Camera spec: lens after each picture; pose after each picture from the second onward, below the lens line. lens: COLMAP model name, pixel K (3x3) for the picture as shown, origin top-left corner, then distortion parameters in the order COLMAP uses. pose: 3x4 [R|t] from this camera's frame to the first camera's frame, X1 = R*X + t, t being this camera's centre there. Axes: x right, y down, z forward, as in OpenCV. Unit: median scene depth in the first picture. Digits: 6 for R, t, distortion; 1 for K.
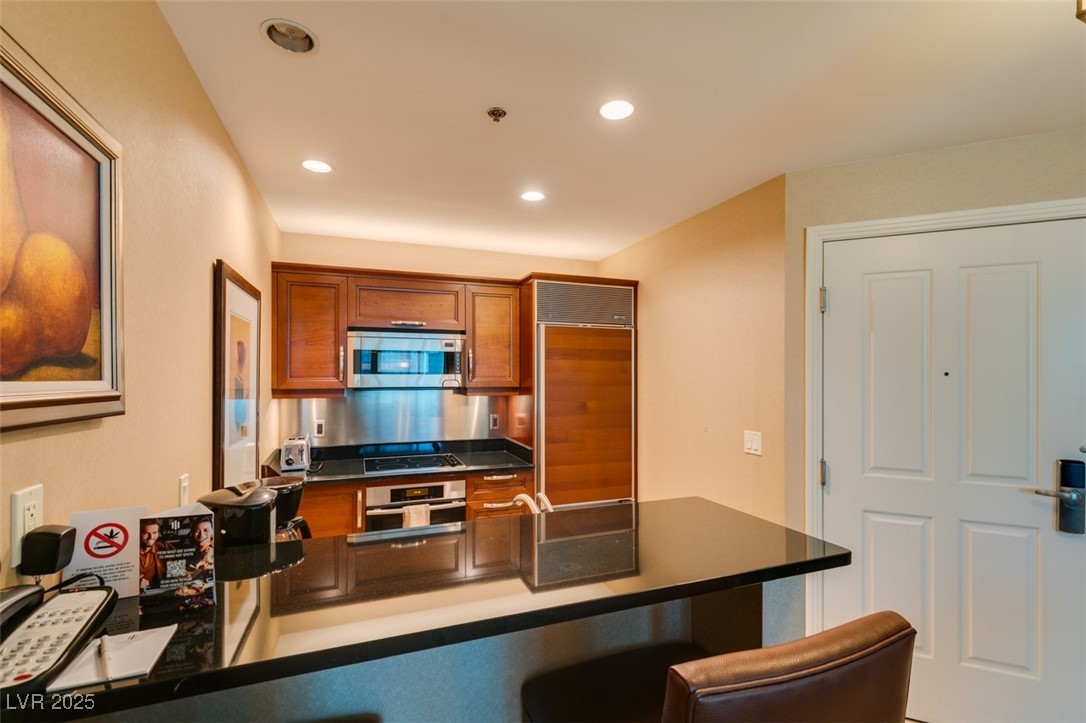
lens RADIAL K [[496.2, 0, 510.5], [0, 496.2, 374.1], [0, 0, 1]] dist [0.000695, -0.000171]
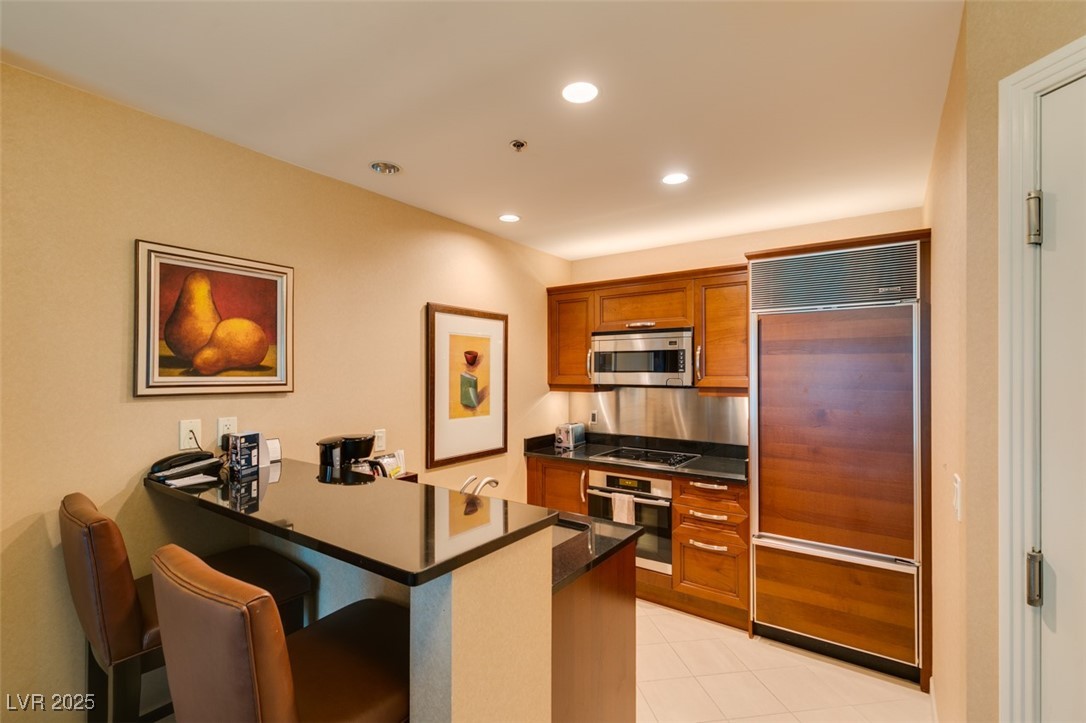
lens RADIAL K [[482.4, 0, 545.0], [0, 482.4, 370.0], [0, 0, 1]] dist [0.003574, -0.000002]
pose [[0.559224, -0.002861, -0.829011, 0.564520], [0.001650, 0.999996, -0.002337, -0.003280], [0.829015, -0.000061, 0.559227, 0.262636]]
